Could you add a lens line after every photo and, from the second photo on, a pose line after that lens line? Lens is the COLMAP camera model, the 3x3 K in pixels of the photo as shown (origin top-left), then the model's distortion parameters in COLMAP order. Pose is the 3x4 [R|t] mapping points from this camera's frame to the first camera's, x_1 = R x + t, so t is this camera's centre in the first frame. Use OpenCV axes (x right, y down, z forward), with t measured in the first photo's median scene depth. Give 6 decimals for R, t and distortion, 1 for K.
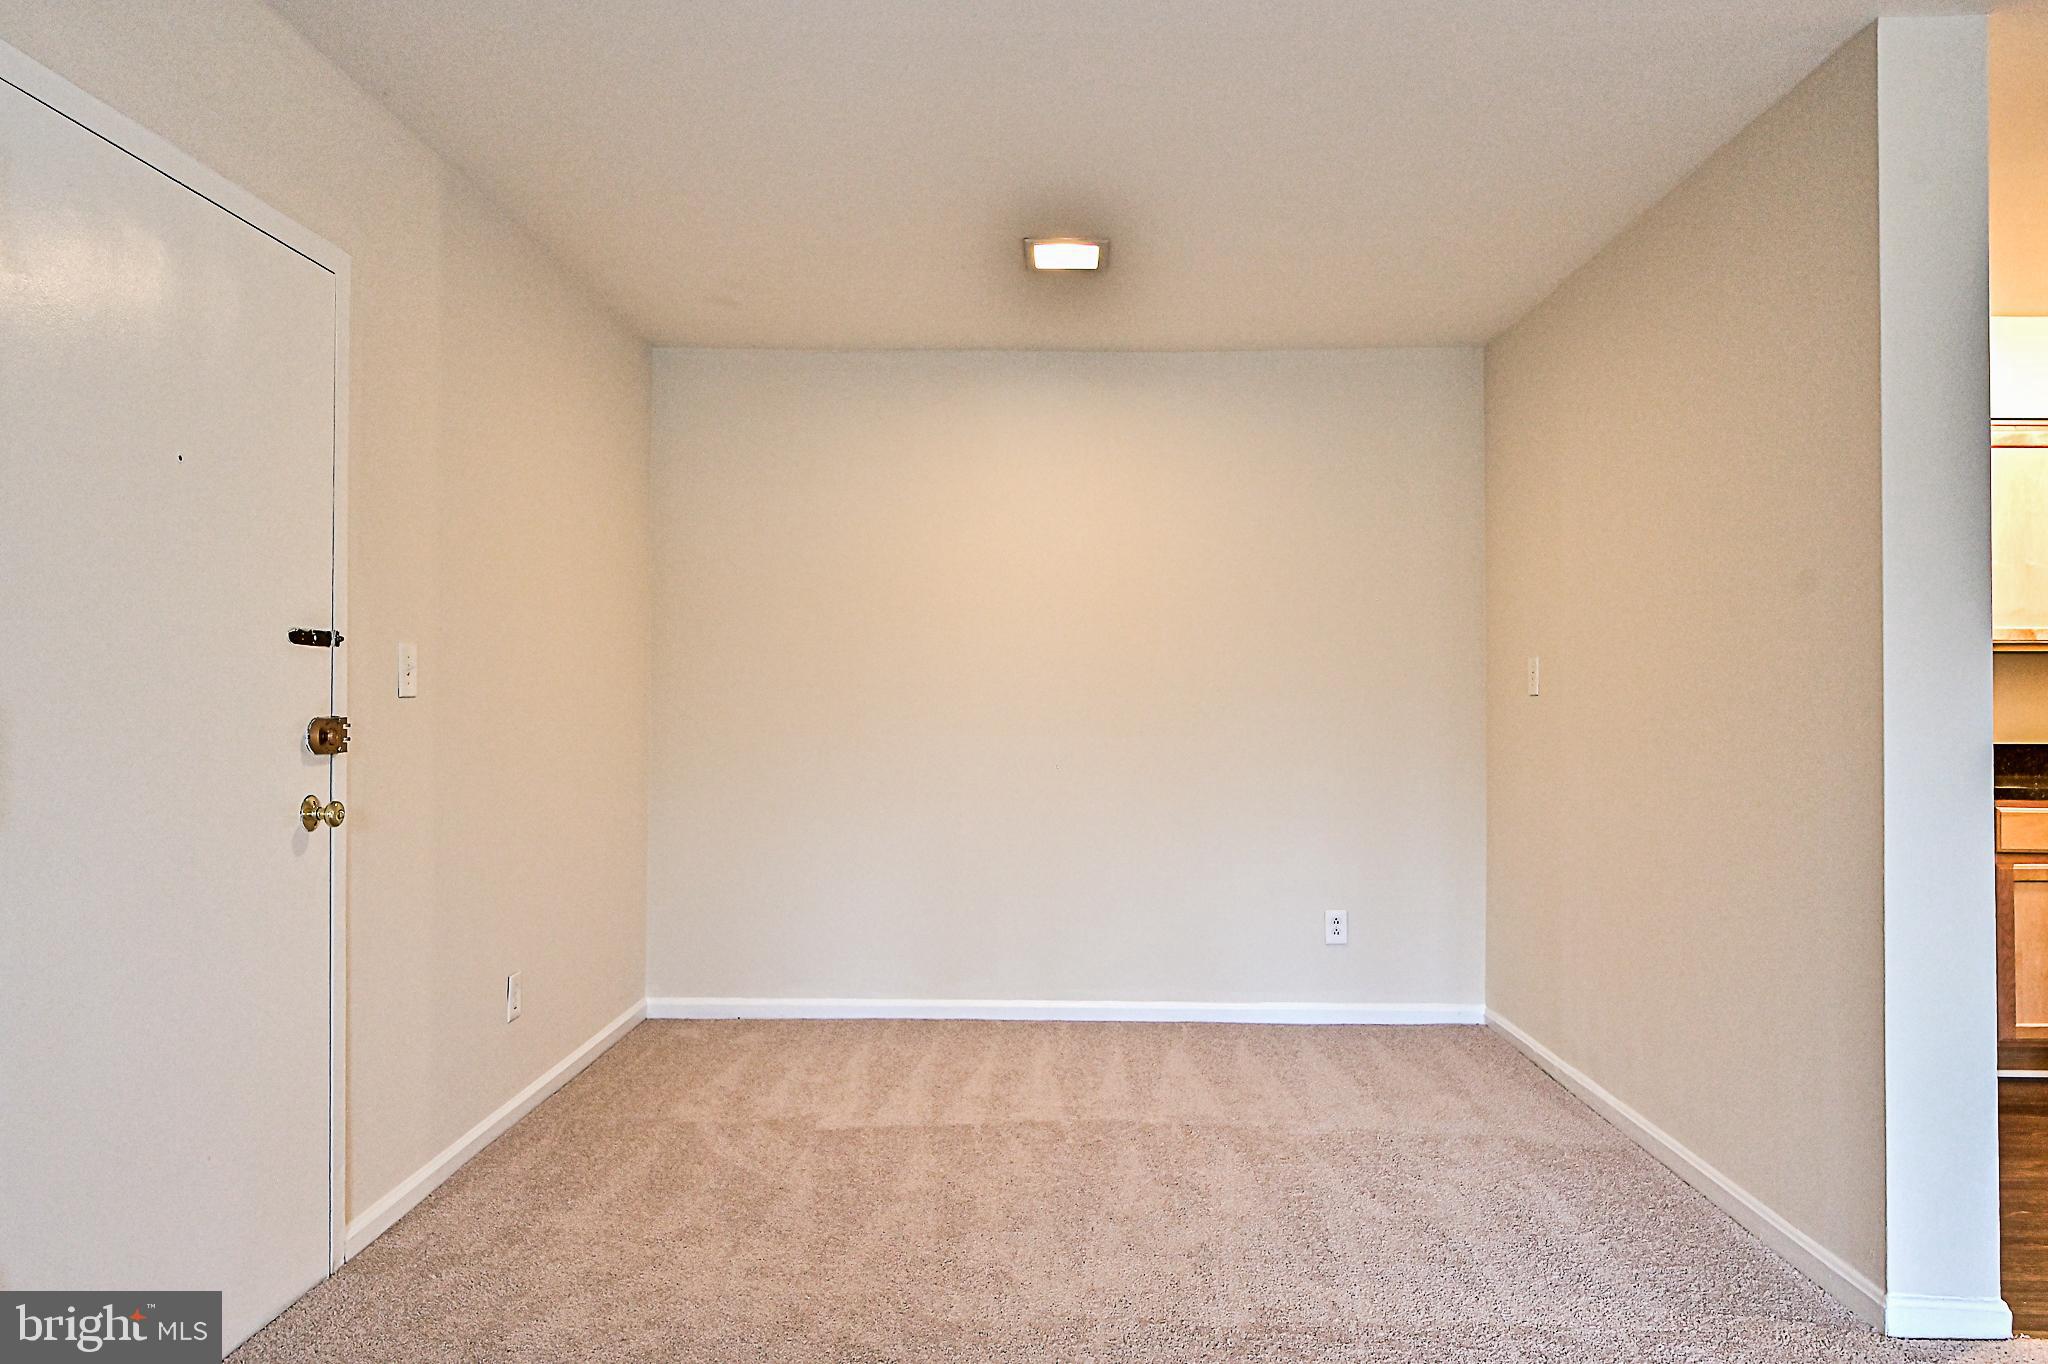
lens RADIAL K [[1287.3, 0, 1024.0], [0, 1287.3, 682.0], [0, 0, 1]] dist [0.000651, -0.000359]
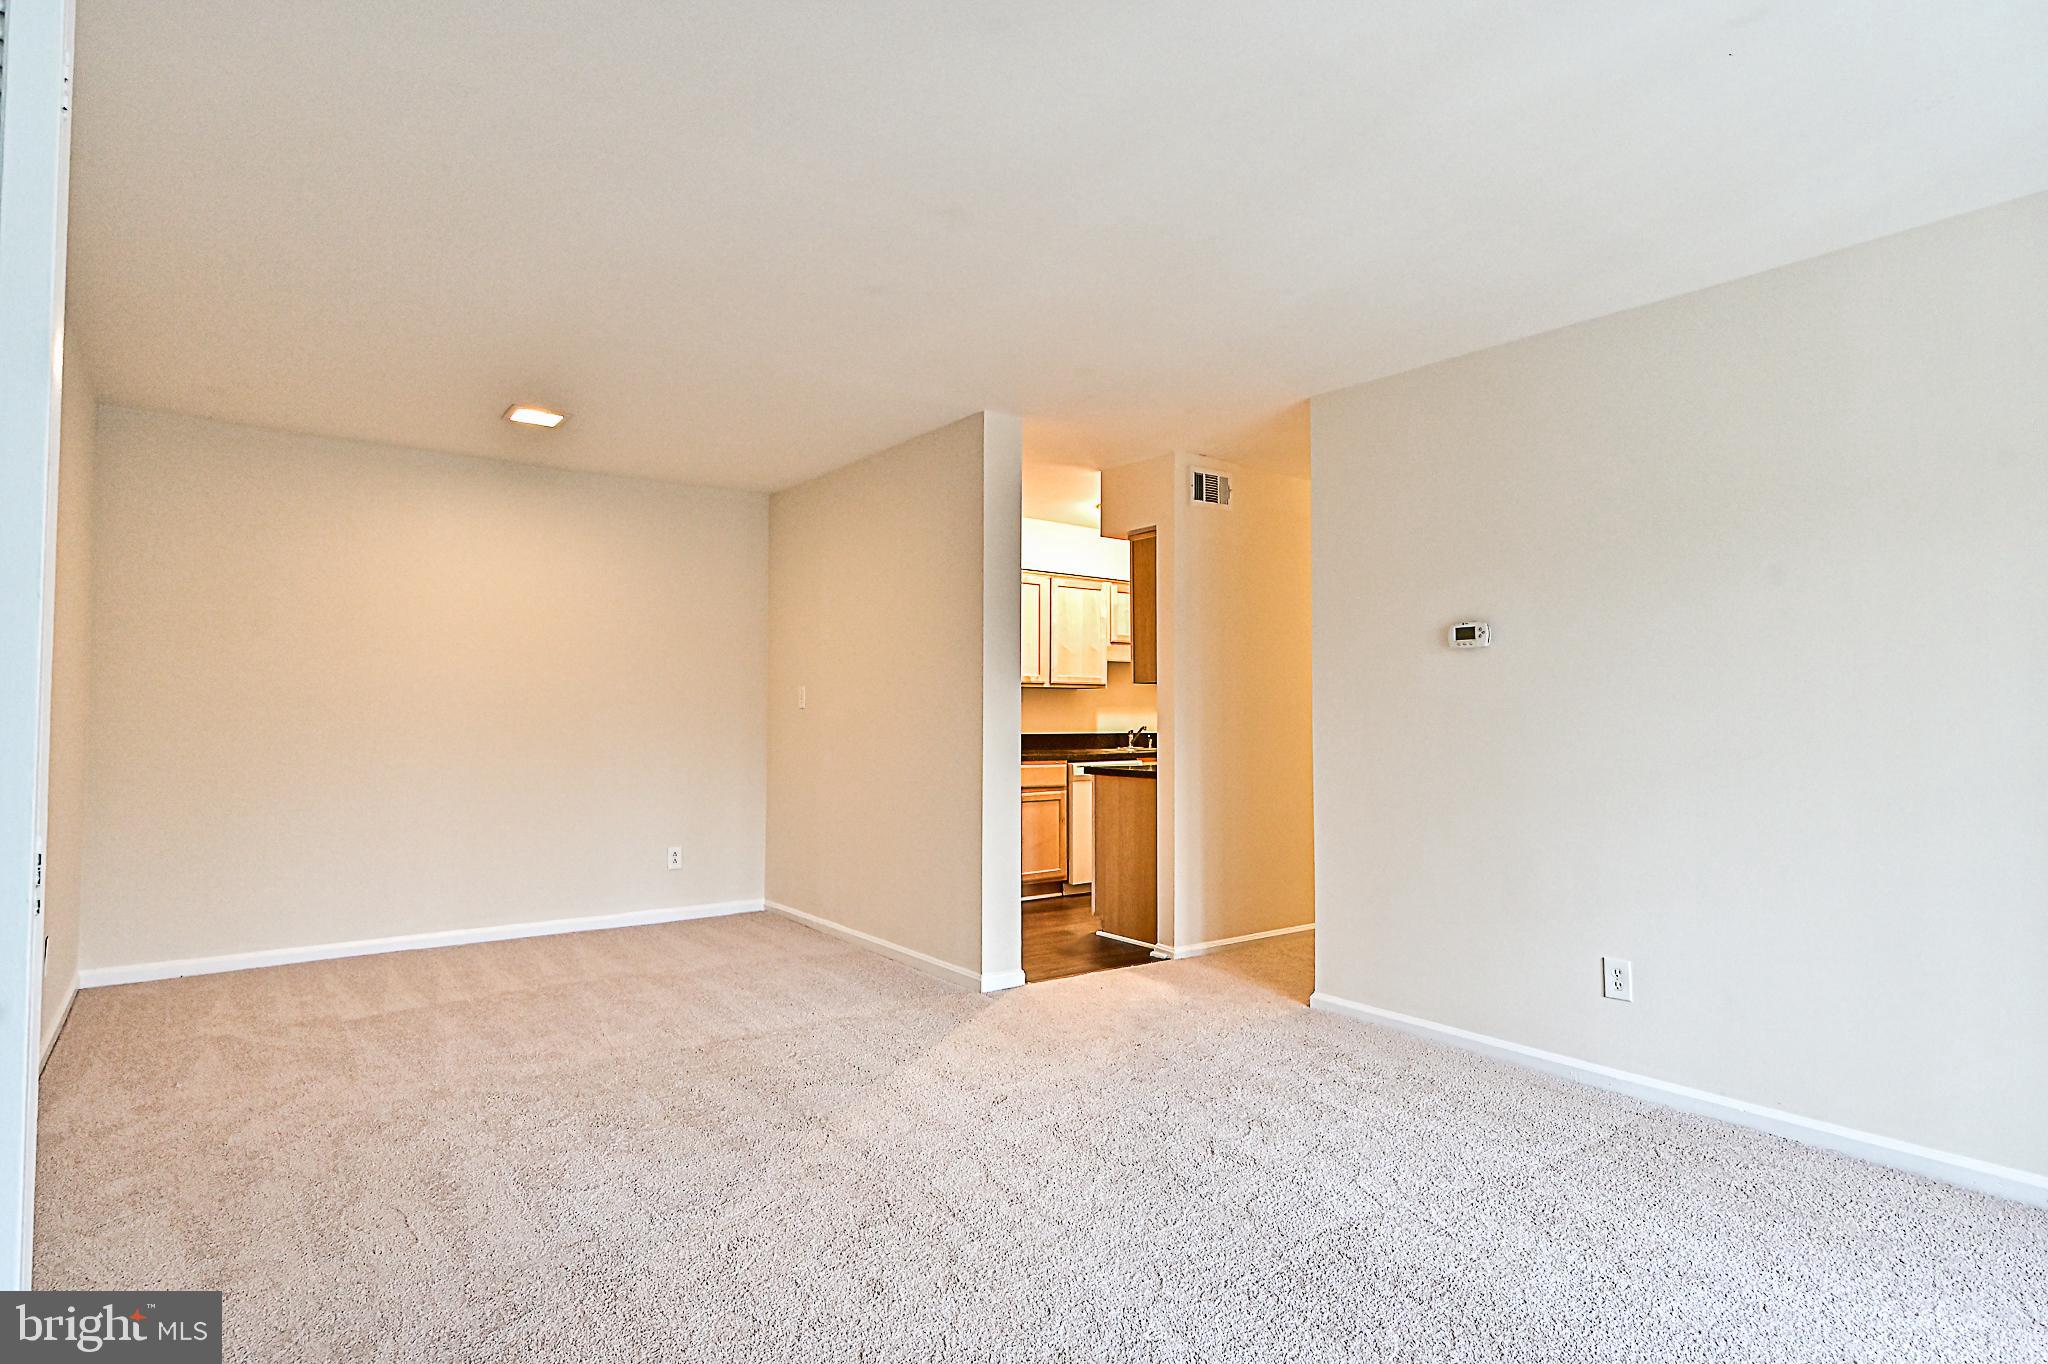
lens RADIAL K [[1081.8, 0, 1022.2], [0, 1081.8, 678.4], [0, 0, 1]] dist [0.005648, 0.000701]
pose [[0.786424, 0.019613, 0.617376, -0.299004], [-0.010524, 0.999776, -0.018355, -0.006788], [-0.617597, 0.007938, 0.786454, -0.353841]]
